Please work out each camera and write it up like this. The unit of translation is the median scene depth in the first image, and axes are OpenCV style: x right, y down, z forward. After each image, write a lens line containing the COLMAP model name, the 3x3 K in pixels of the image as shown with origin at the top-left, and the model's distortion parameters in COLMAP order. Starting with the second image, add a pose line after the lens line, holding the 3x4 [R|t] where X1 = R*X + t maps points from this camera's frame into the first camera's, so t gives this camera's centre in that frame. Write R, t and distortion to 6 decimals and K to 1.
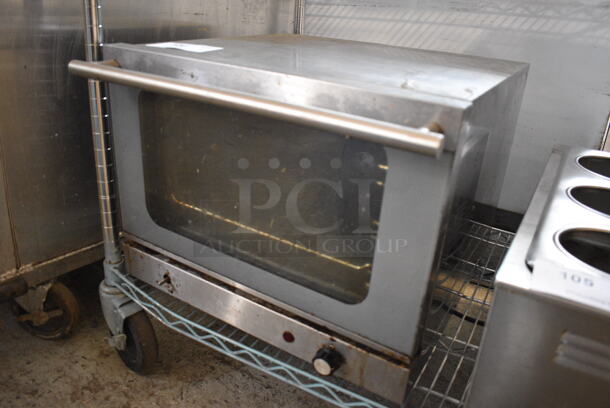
lens RADIAL K [[469.9, 0, 305.0], [0, 469.9, 204.0], [0, 0, 1]] dist [-0.097955, 0.005609]
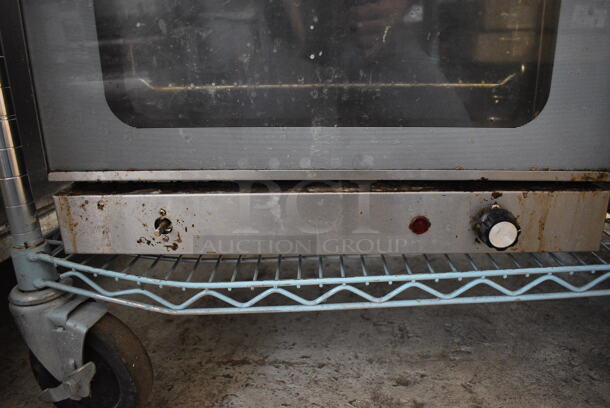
lens RADIAL K [[469.9, 0, 305.0], [0, 469.9, 204.0], [0, 0, 1]] dist [-0.097955, 0.005609]
pose [[0.871406, -0.236805, 0.429621, -0.361356], [0.268825, 0.963081, -0.014416, 0.179378], [-0.410346, 0.128055, 0.902894, 0.381159]]
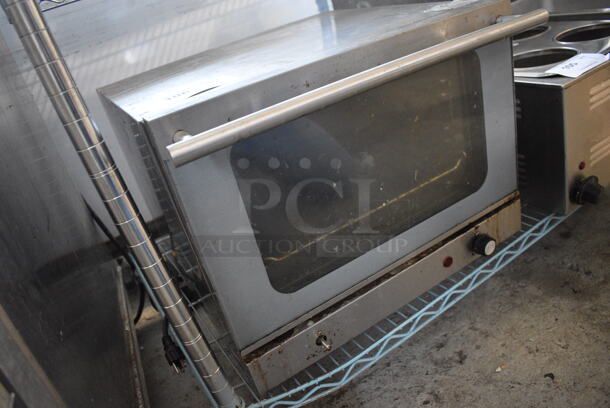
lens RADIAL K [[469.9, 0, 305.0], [0, 469.9, 204.0], [0, 0, 1]] dist [-0.097955, 0.005609]
pose [[0.452130, -0.553219, 0.699662, -0.717696], [0.597698, 0.770163, 0.222724, -0.220532], [-0.662069, 0.317486, 0.678871, 0.344589]]
